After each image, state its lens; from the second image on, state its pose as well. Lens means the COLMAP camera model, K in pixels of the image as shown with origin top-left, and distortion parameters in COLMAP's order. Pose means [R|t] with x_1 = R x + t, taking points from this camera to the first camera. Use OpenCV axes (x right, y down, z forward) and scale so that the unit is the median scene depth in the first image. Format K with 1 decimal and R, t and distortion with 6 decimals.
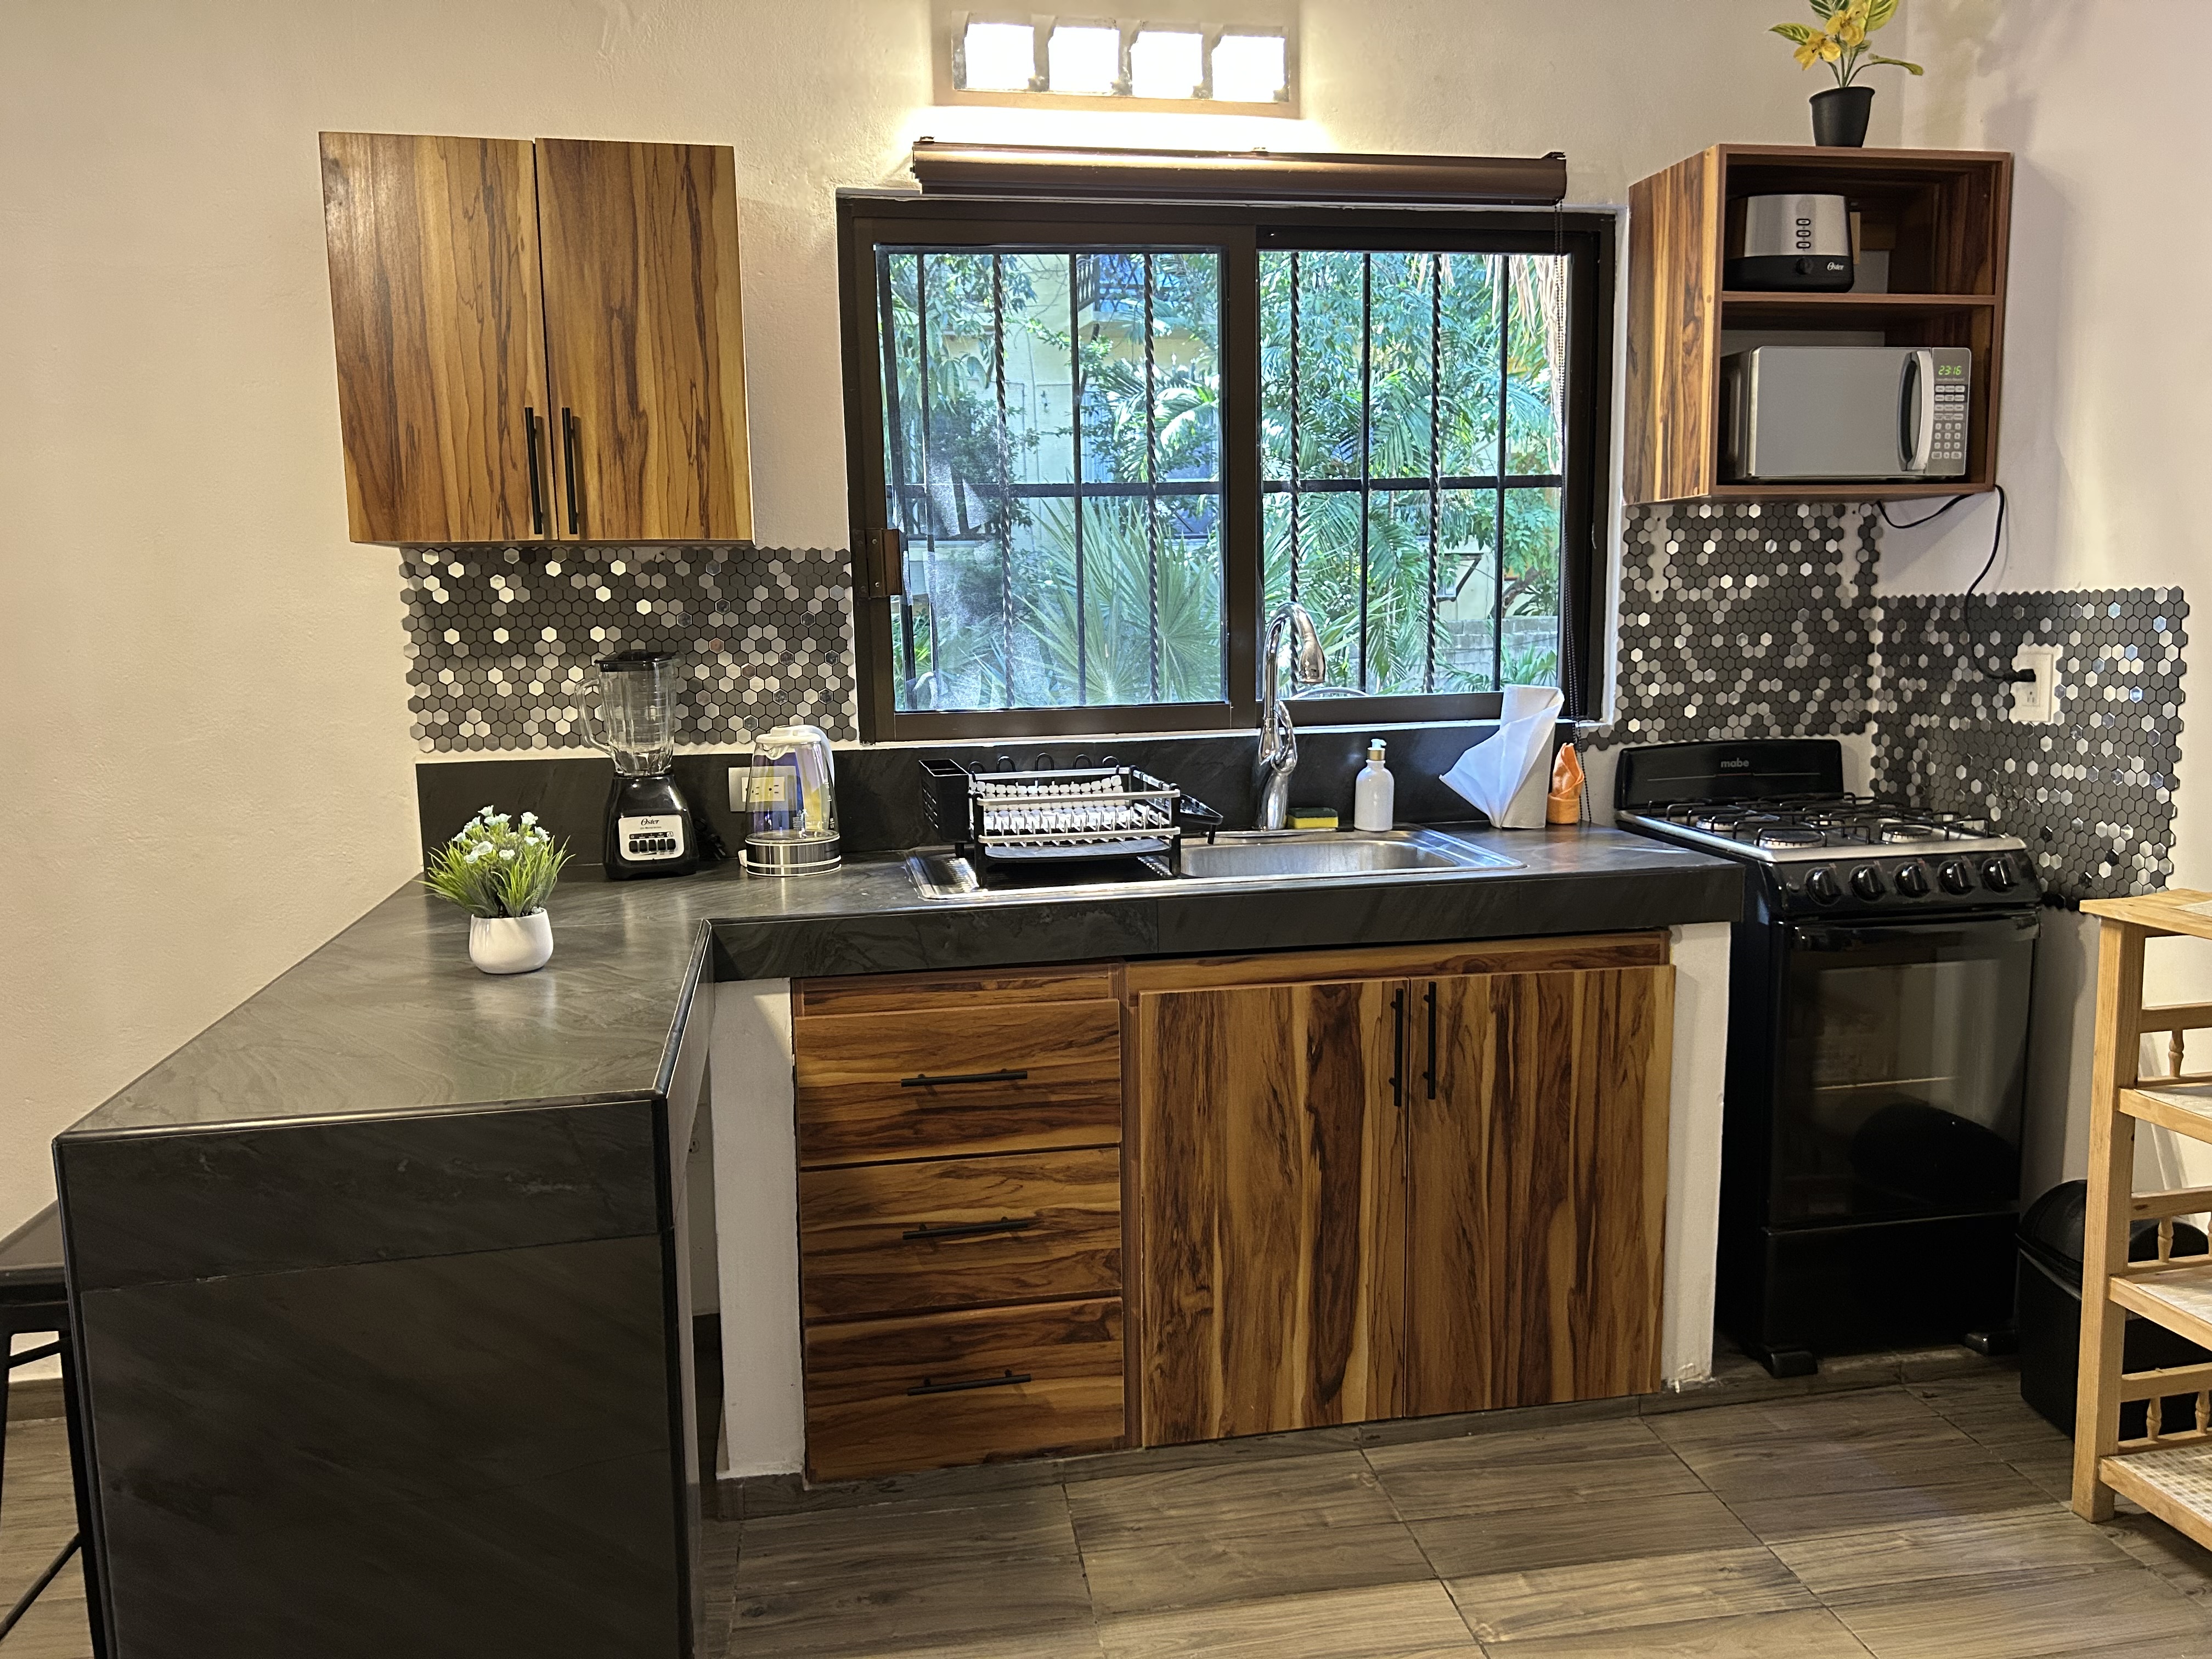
lens RADIAL K [[1666.4, 0, 1103.9], [0, 1666.4, 834.7], [0, 0, 1]] dist [0.053907, -0.051144]
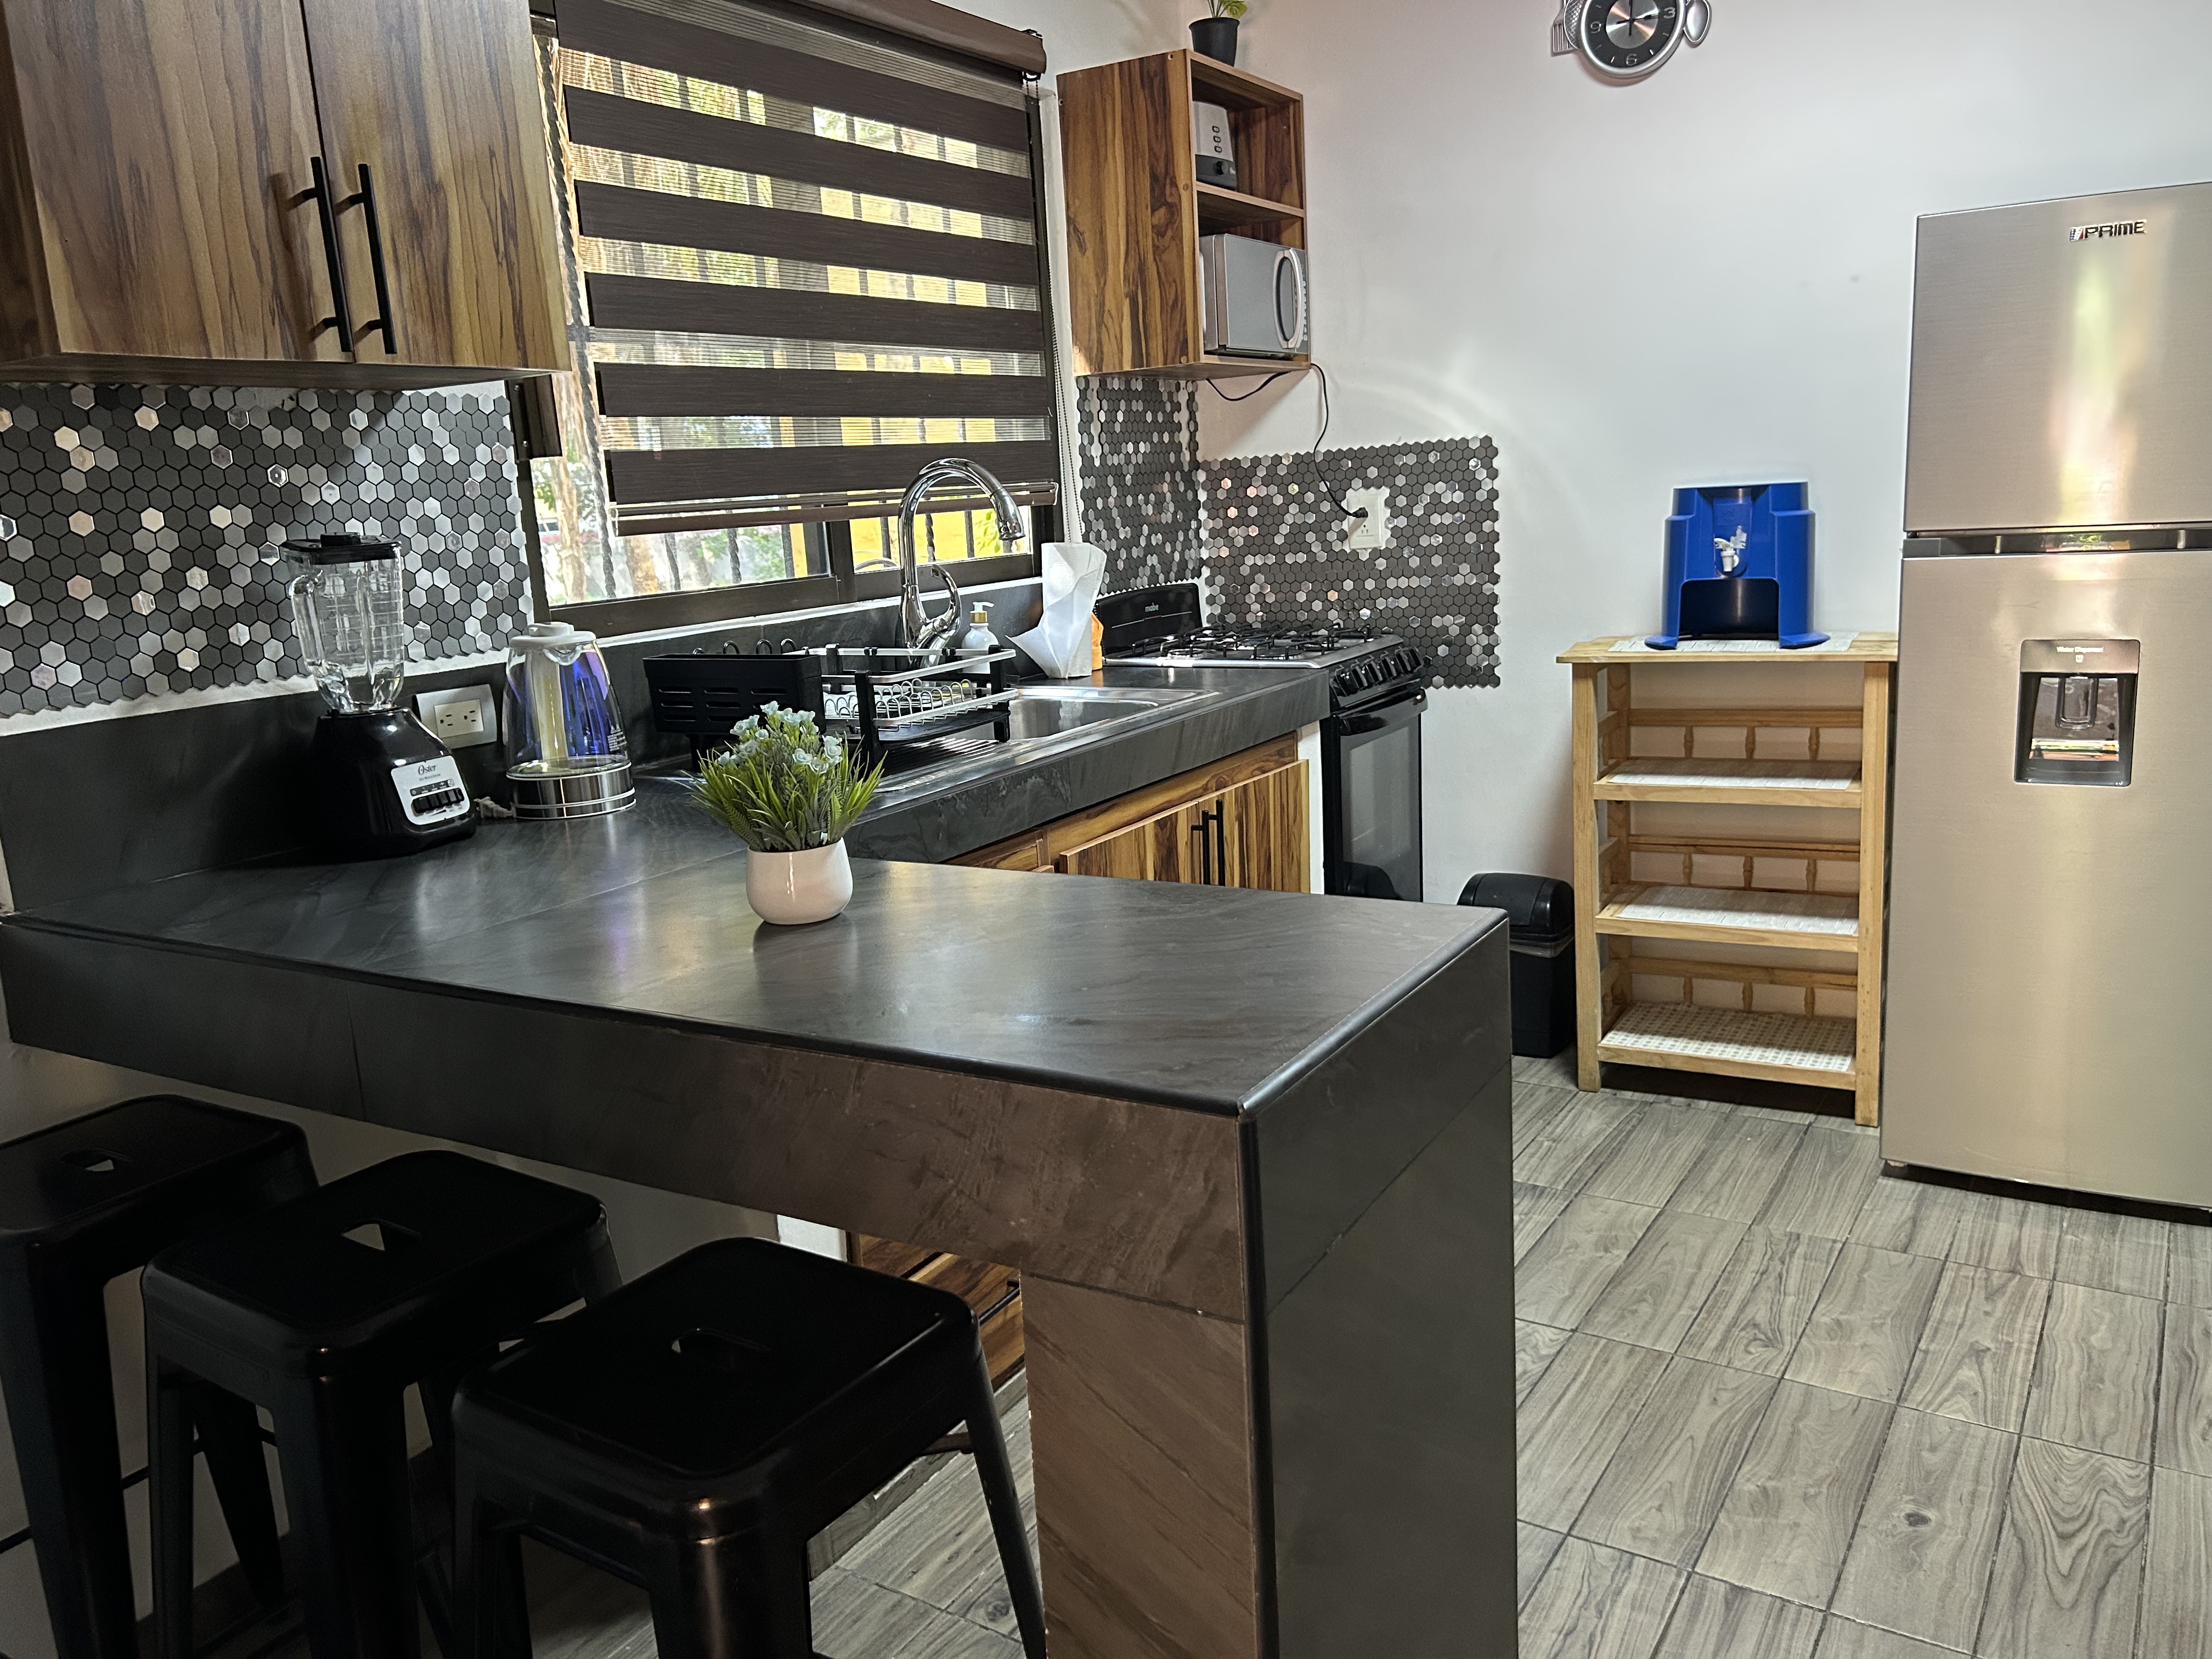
lens RADIAL K [[1666.4, 0, 1244.5], [0, 1666.4, 813.2], [0, 0, 1]] dist [0.053907, -0.051144]
pose [[0.651324, -0.173947, 0.738593, -0.519904], [0.156363, 0.983247, 0.093677, -0.001619], [-0.742515, 0.054474, 0.667611, 0.230837]]
